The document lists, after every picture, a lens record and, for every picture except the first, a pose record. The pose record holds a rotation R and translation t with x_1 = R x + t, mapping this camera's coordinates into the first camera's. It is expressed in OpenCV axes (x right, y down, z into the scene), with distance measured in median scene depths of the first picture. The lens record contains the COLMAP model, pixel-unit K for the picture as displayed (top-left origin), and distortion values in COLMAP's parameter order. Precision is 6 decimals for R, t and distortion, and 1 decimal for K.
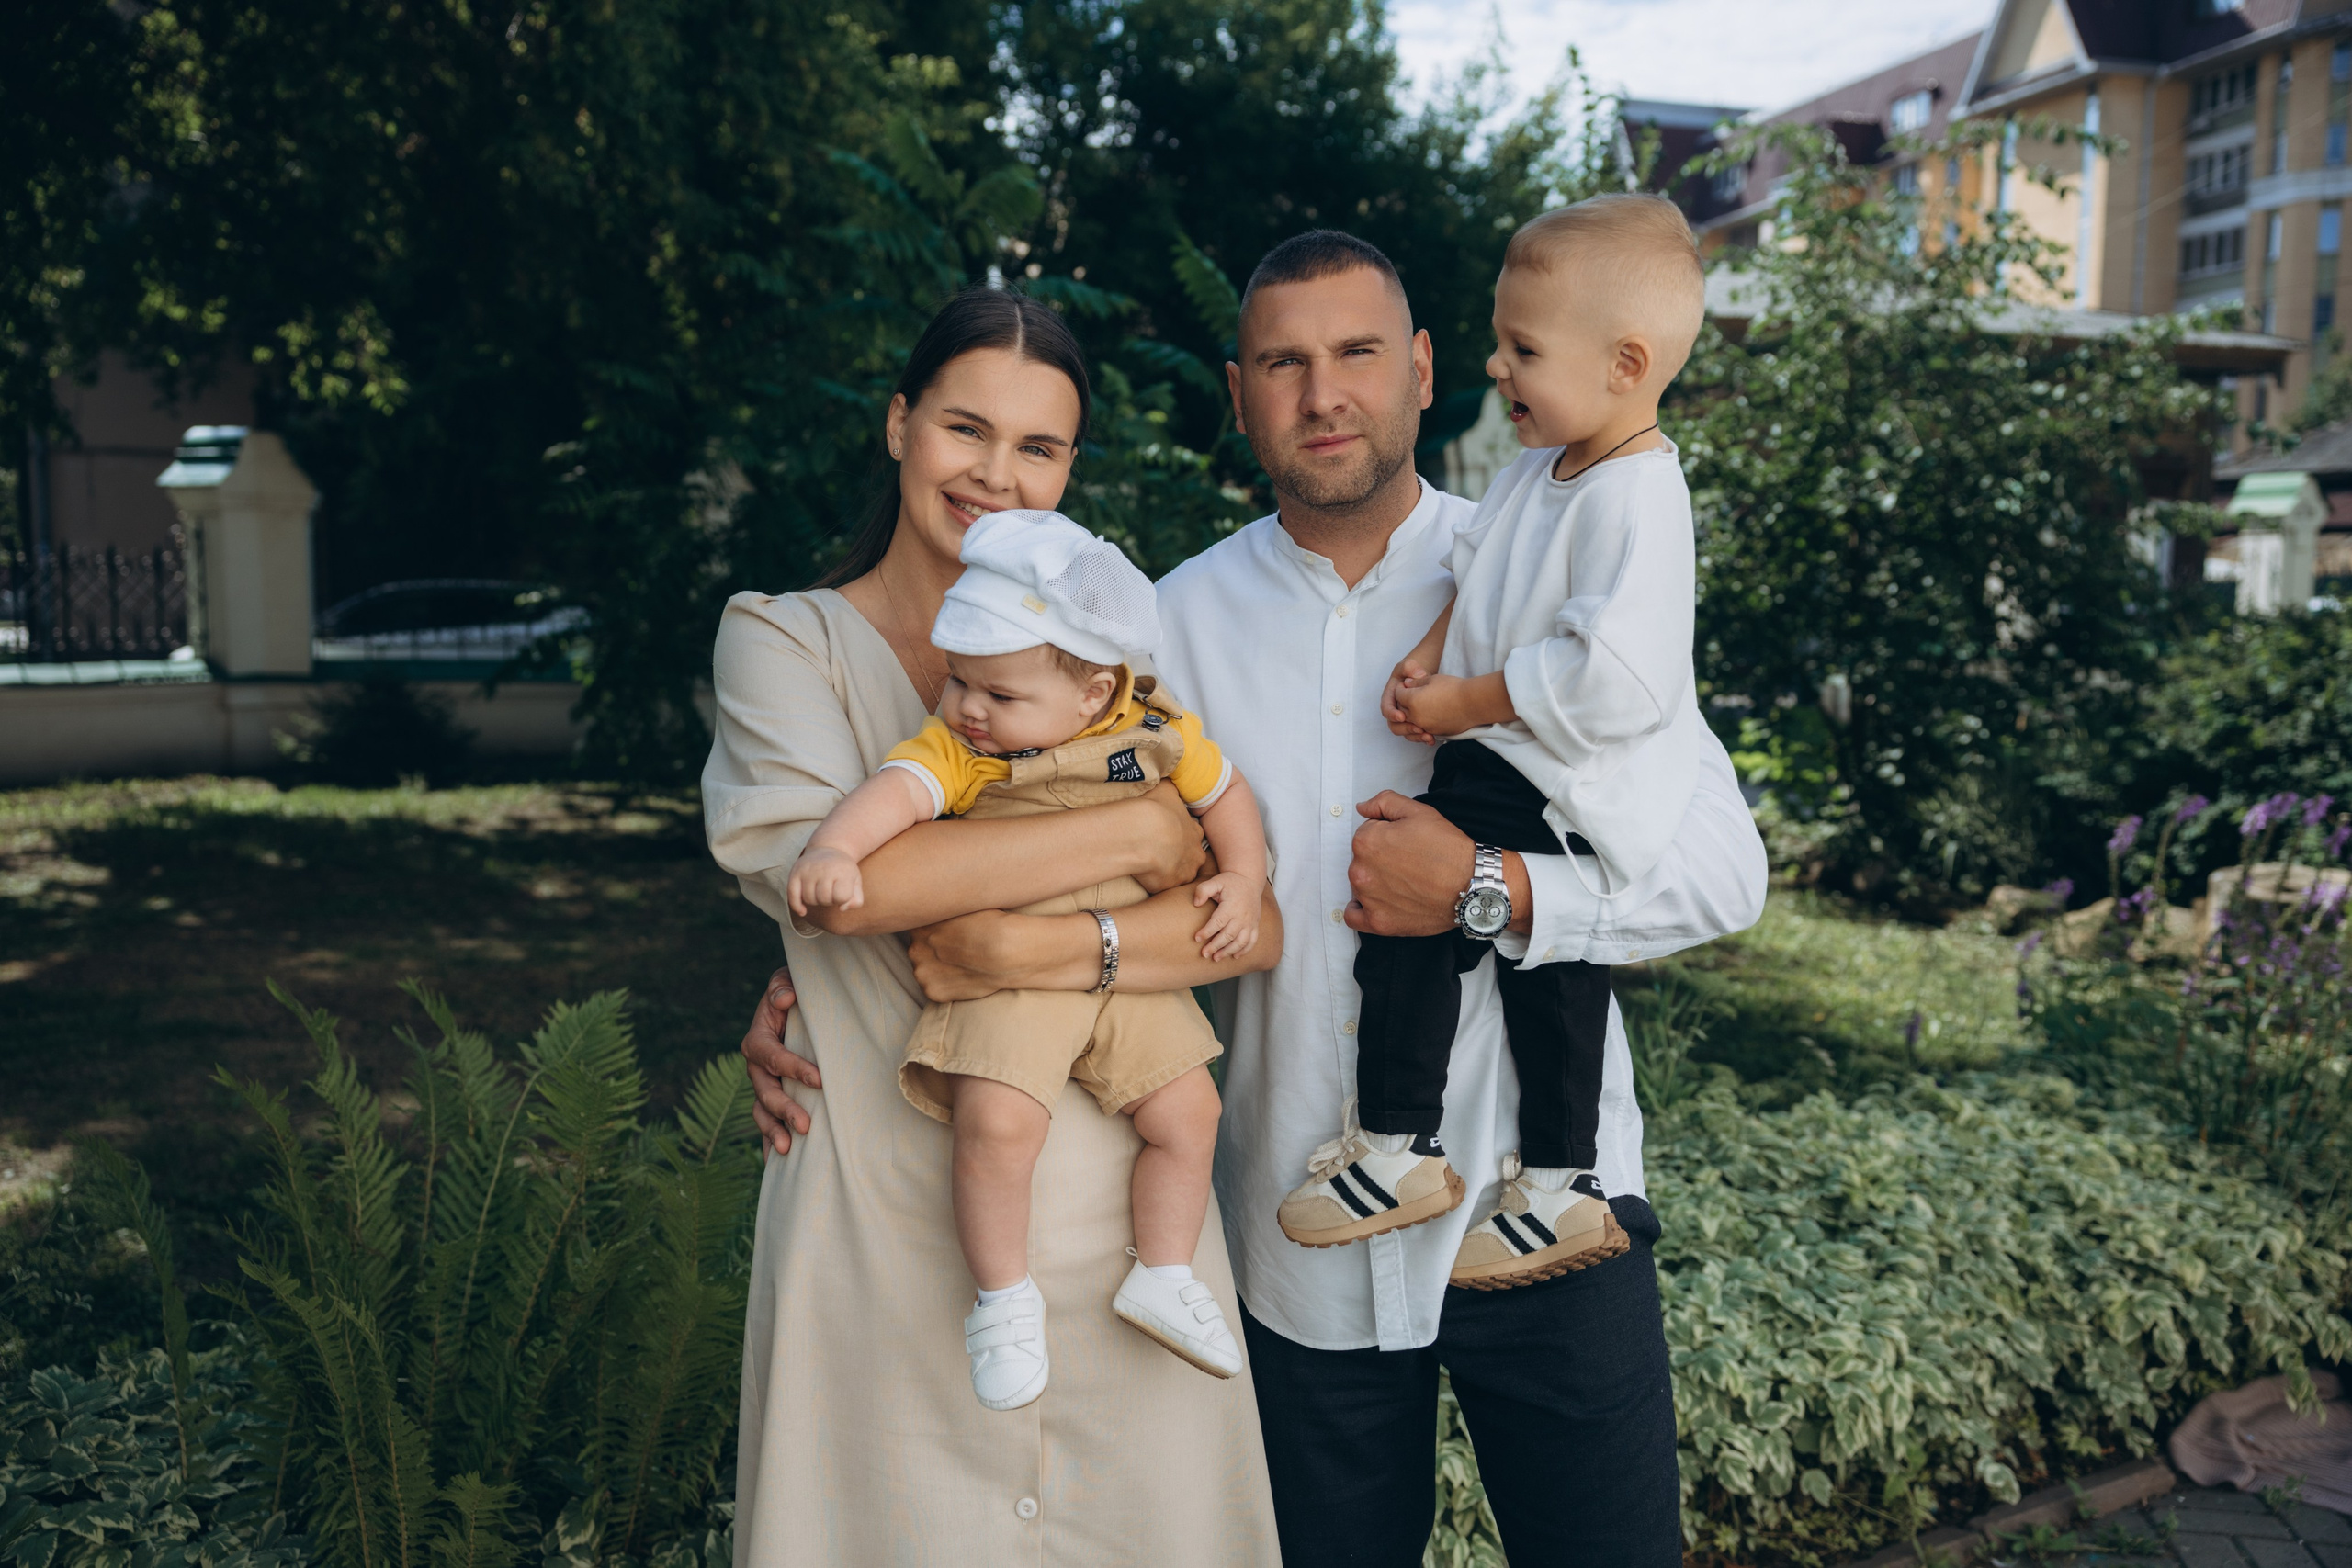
lens RADIAL K [[1992.2, 0, 1168.4], [0, 1992.2, 793.7], [0, 0, 1]] dist [0.009154, 0.005308]
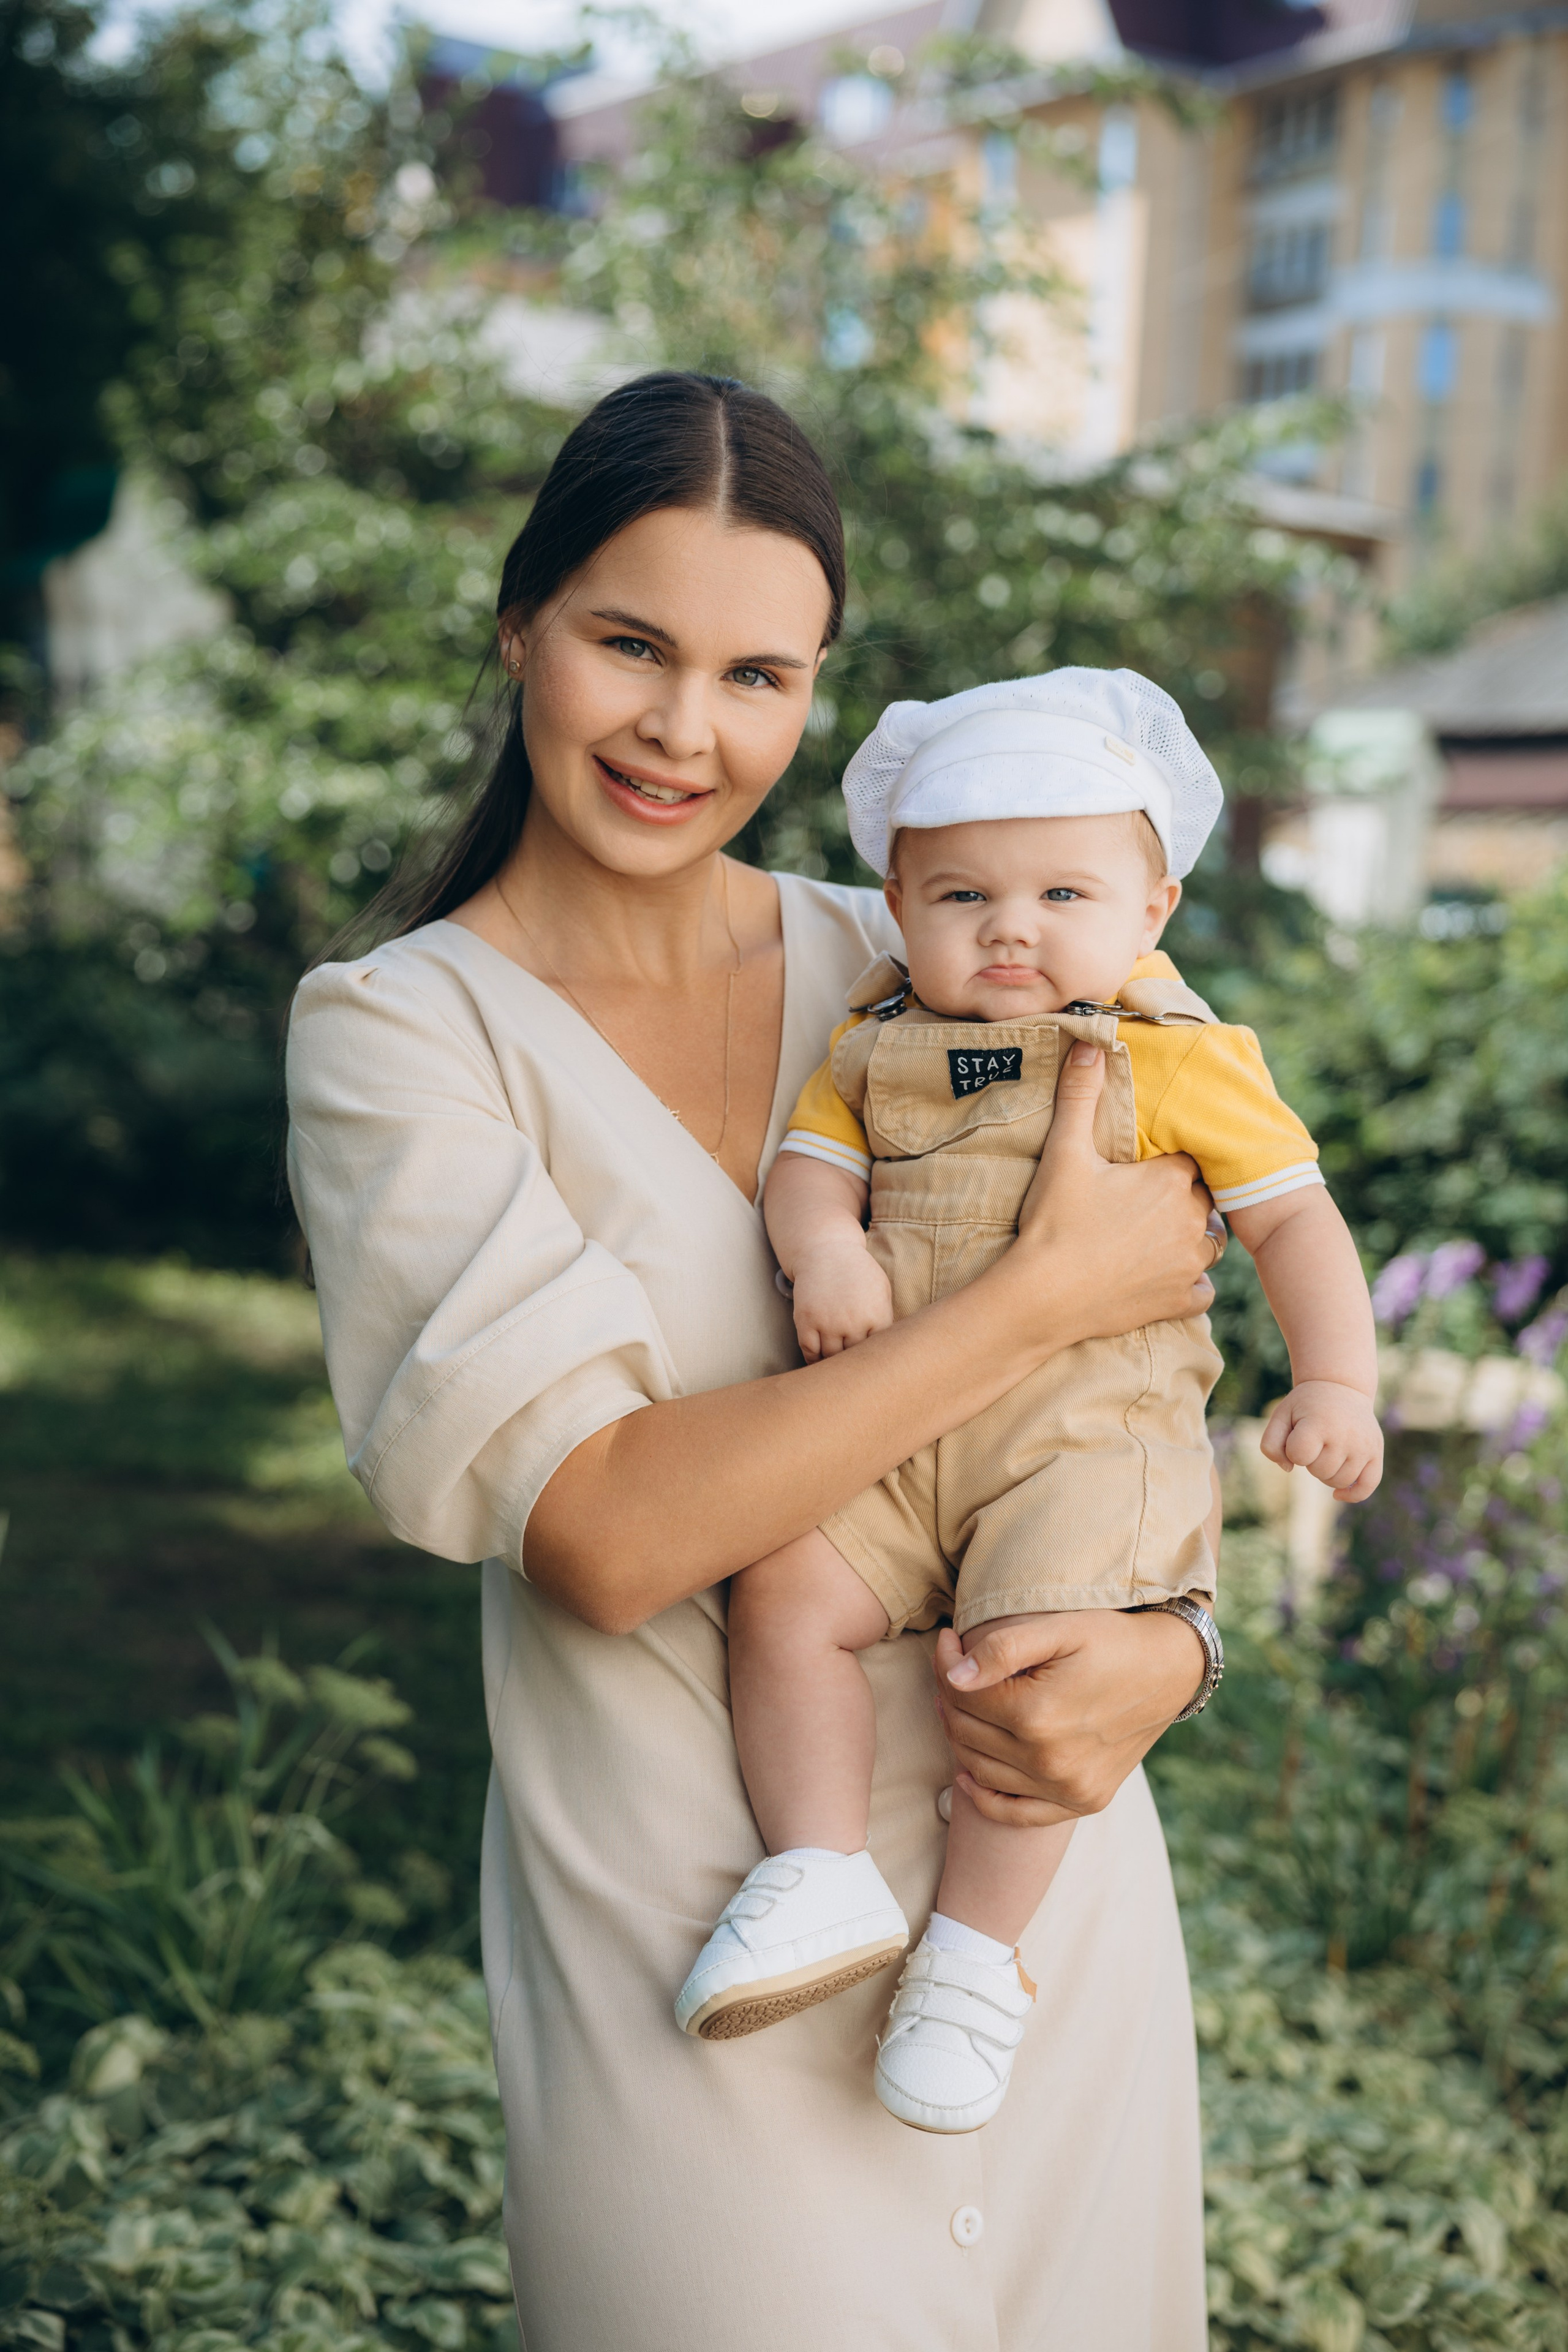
lens RADIAL K [[3466.7, 0, 784.0], [0, 3466.7, 1176.0], [0, 0, 1]] dist [0.117452, -0.069842]
pose [[0.943216, 0.006567, 0.332115, 0.108707], [-0.003880, 0.999954, -0.008754, -0.015633], [-0.332157, 0.006968, 0.943198, 0.247561]]
